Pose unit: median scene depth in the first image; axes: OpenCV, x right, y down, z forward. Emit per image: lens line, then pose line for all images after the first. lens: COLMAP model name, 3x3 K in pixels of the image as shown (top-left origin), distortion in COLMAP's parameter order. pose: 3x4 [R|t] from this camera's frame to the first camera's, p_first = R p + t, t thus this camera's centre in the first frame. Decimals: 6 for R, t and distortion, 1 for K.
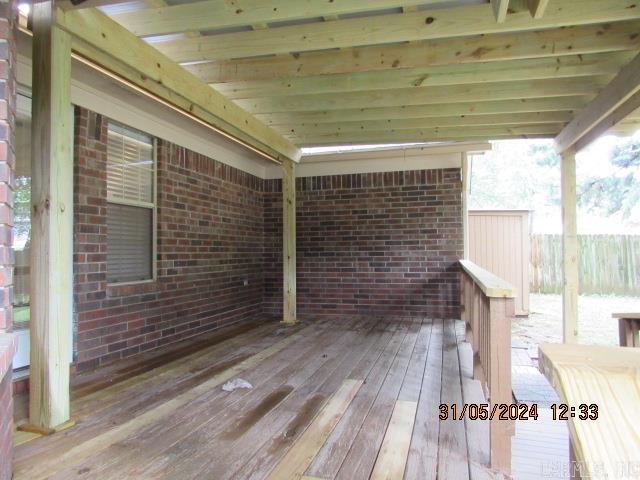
lens RADIAL K [[457.5, 0, 321.0], [0, 457.5, 241.9], [0, 0, 1]] dist [-0.023889, -0.006085]
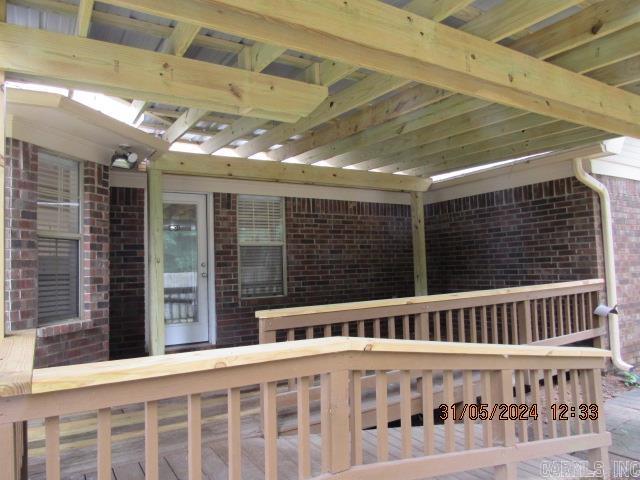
lens RADIAL K [[457.5, 0, 318.6], [0, 457.5, 237.2], [0, 0, 1]] dist [-0.023889, -0.006085]
pose [[0.735426, -0.058068, -0.675112, 0.497611], [0.040734, 0.998308, -0.041494, -0.025310], [0.676380, 0.003016, 0.736547, 0.005410]]
